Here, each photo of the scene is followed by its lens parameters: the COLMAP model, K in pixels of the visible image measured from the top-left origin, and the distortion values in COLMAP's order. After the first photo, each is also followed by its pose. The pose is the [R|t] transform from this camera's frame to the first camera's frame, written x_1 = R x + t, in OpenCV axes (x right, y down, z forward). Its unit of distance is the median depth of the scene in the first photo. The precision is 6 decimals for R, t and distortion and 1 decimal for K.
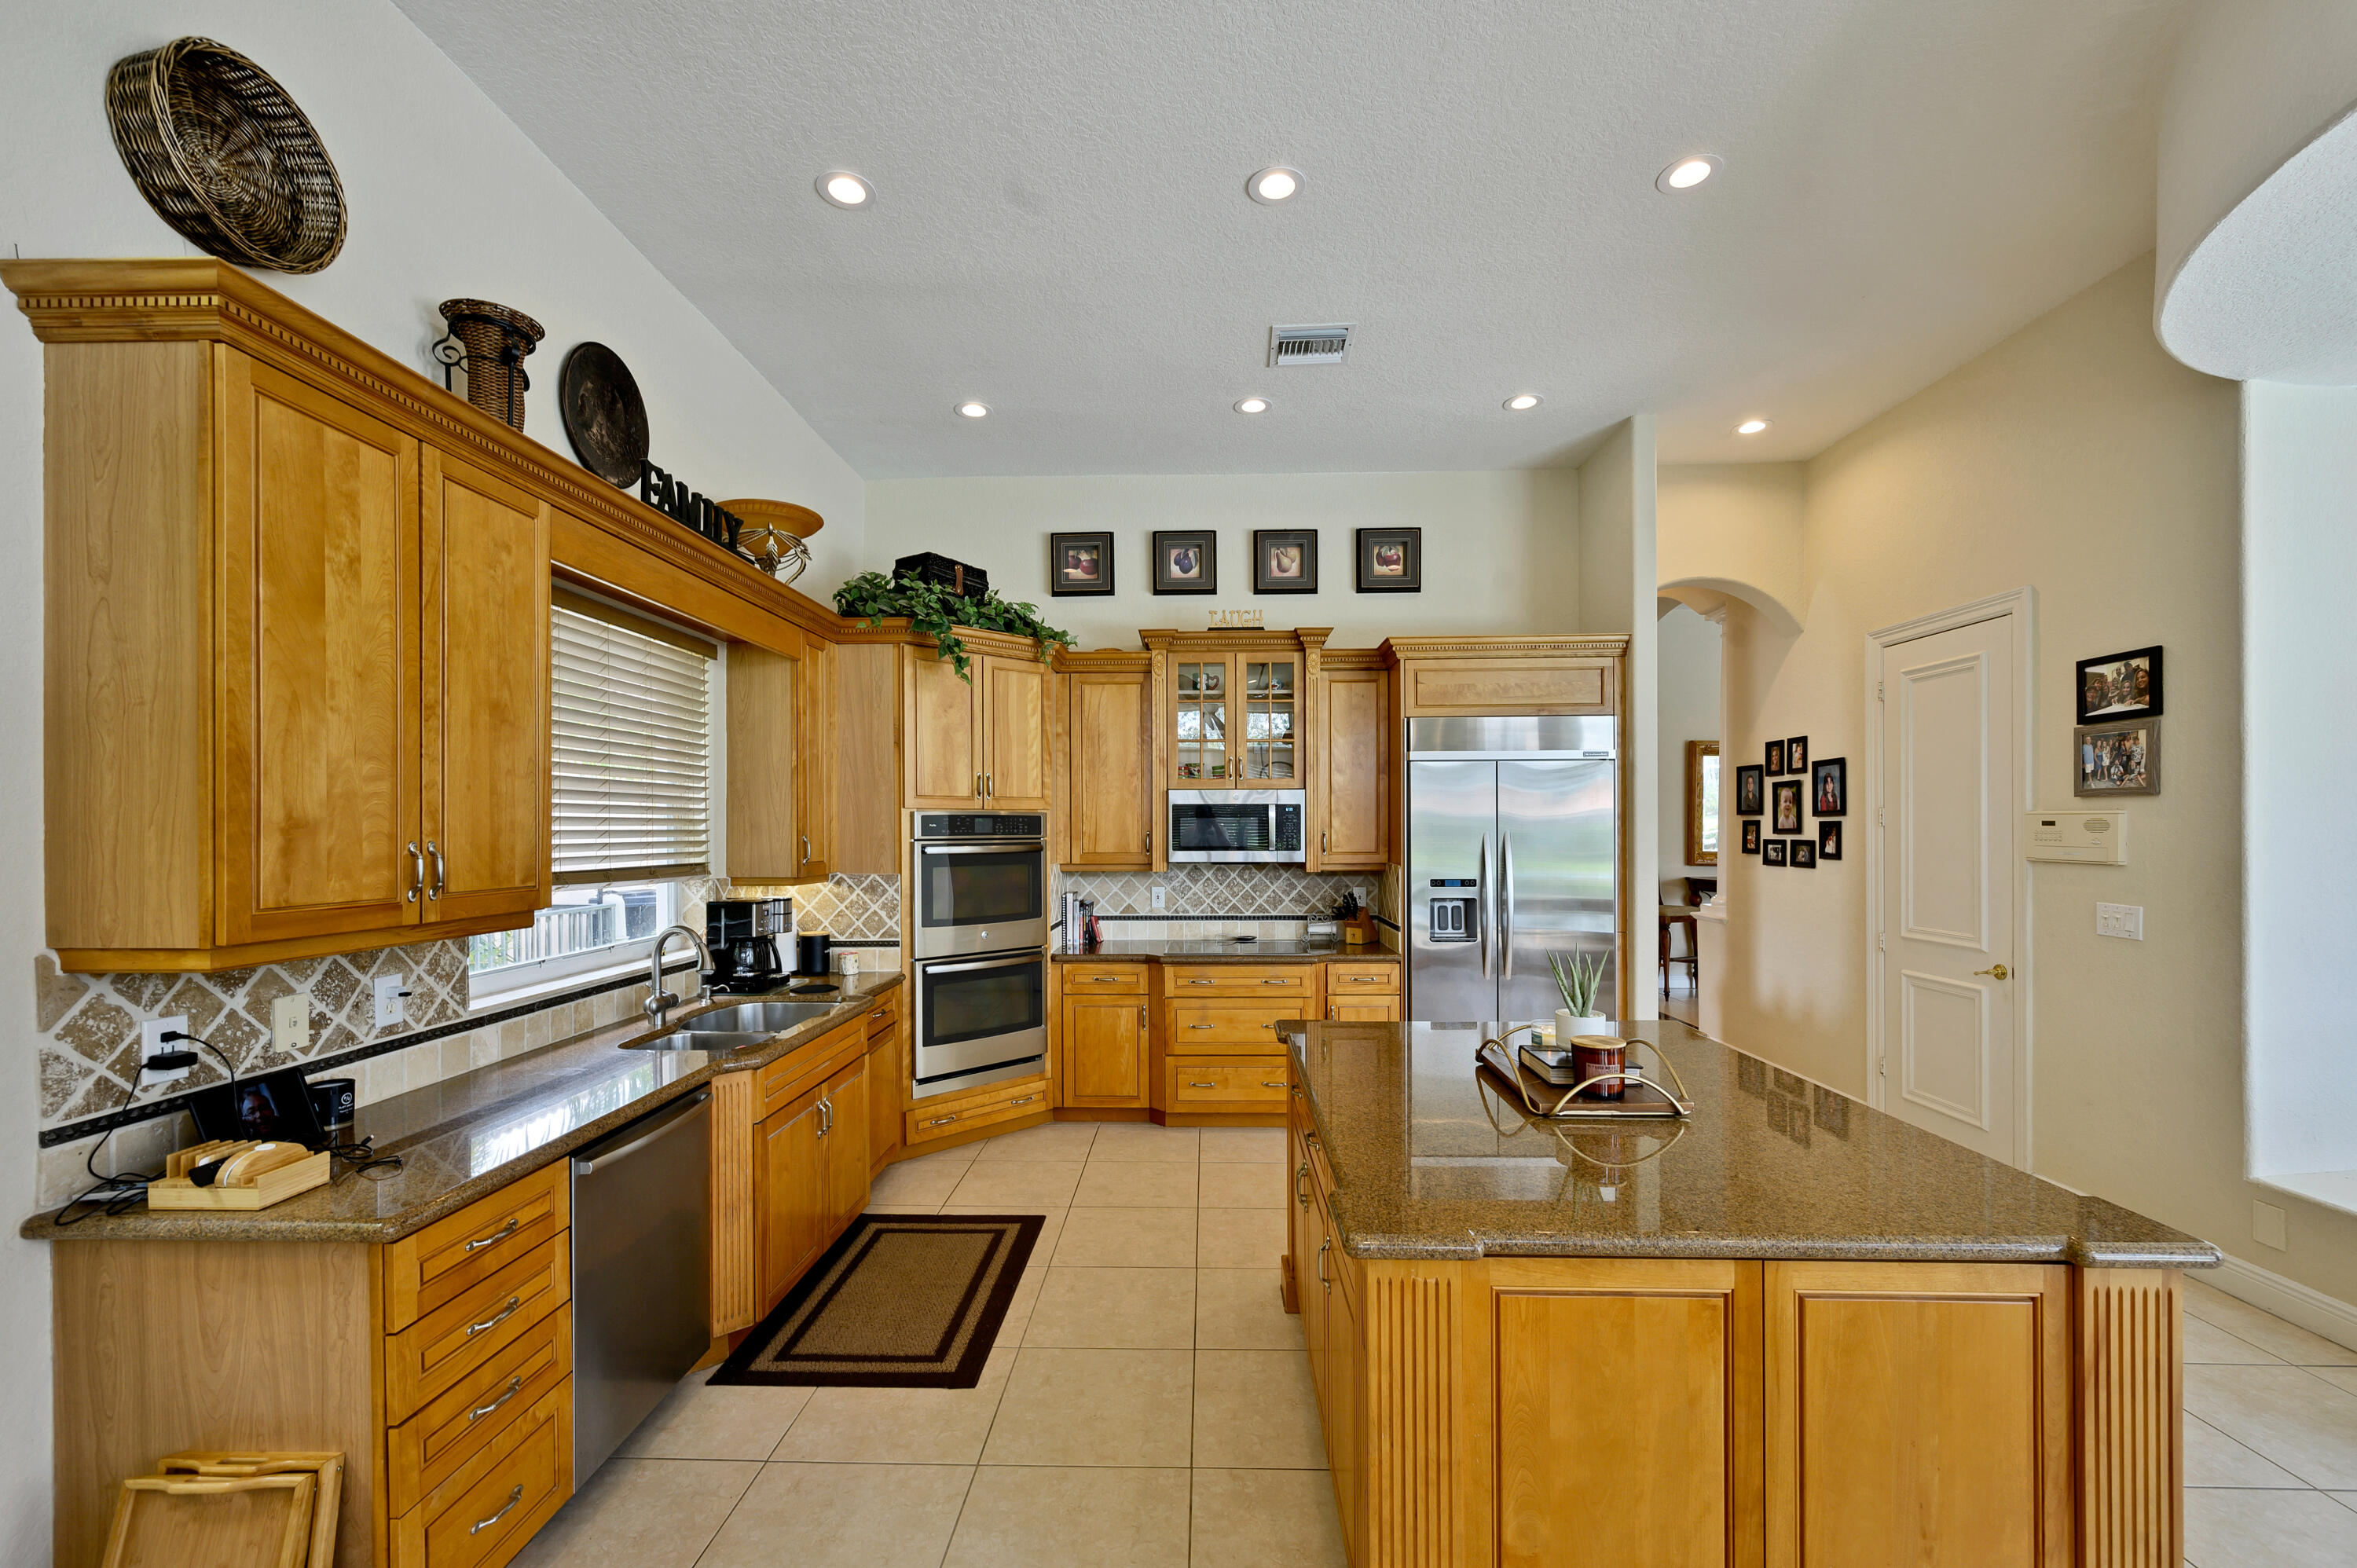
lens RADIAL K [[936.2, 0, 1174.6], [0, 936.2, 827.0], [0, 0, 1]] dist [0.000861, 0.000112]
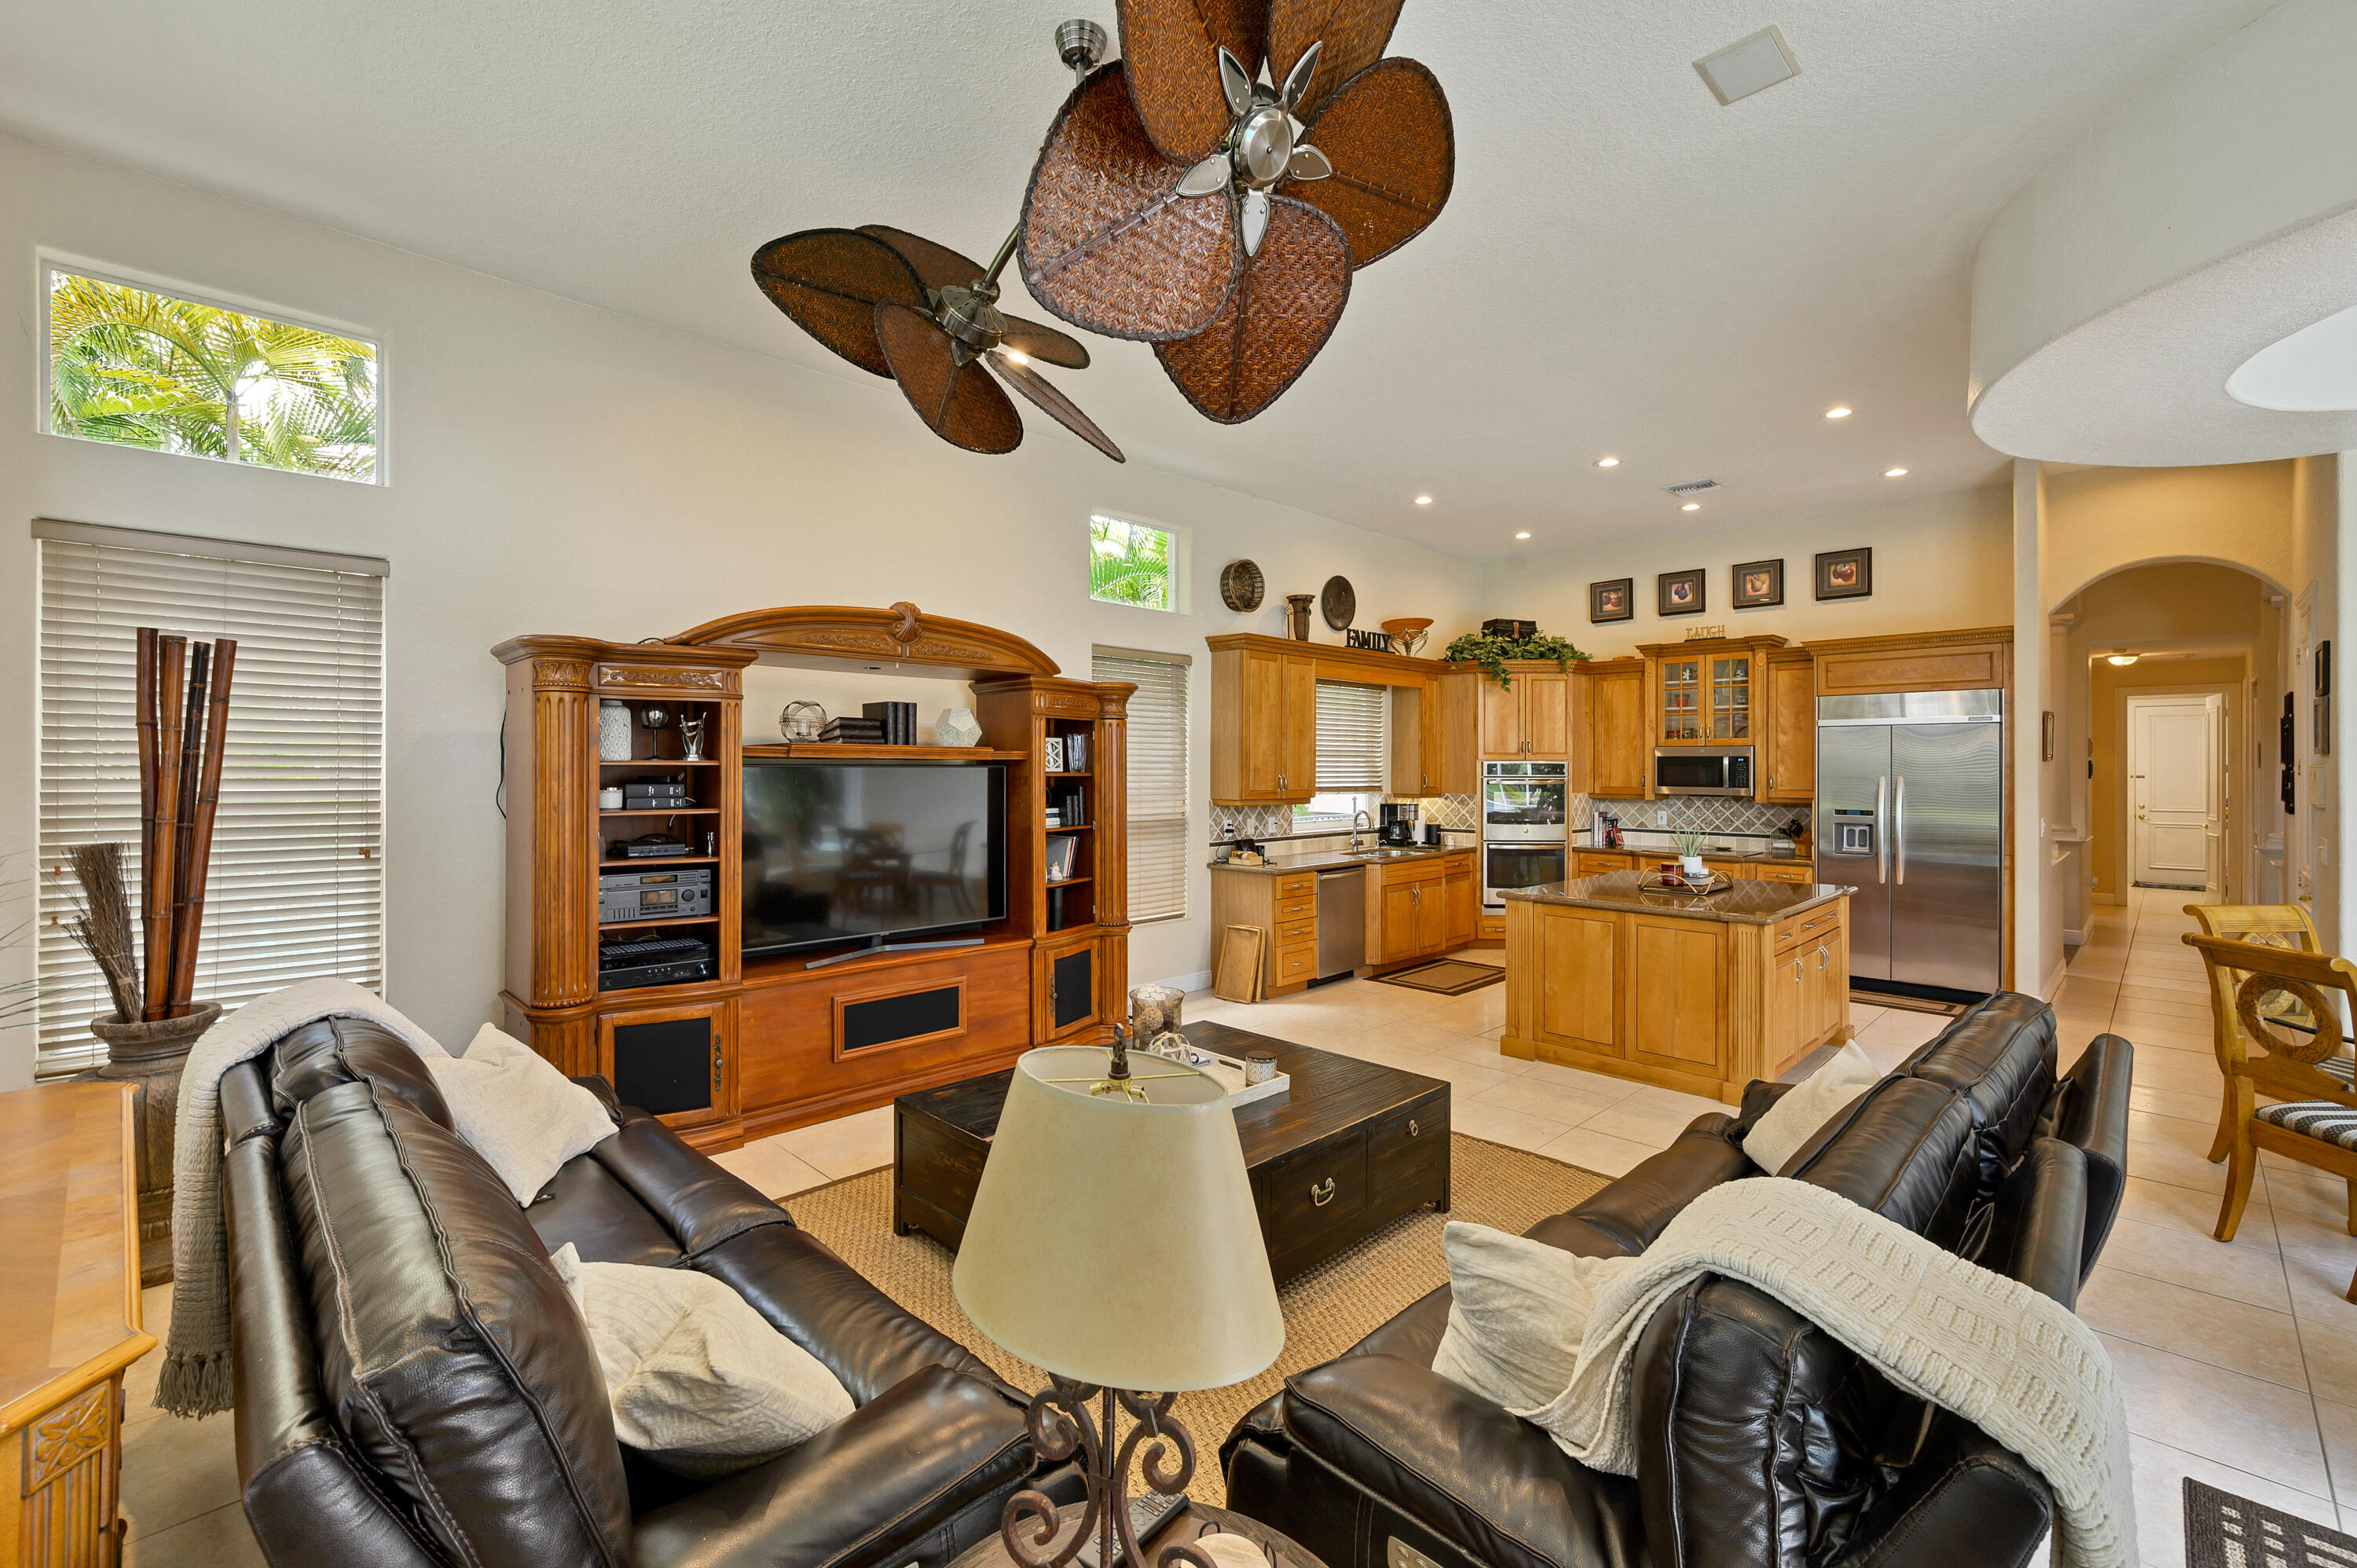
lens RADIAL K [[953.3, 0, 1178.5], [0, 953.3, 784.0], [0, 0, 1]] dist [-0.000144, 0.000010]
pose [[0.720902, 0.018145, -0.692800, 0.606600], [-0.005019, 0.999768, 0.020962, -0.008940], [0.693019, -0.011635, 0.720825, -0.803584]]
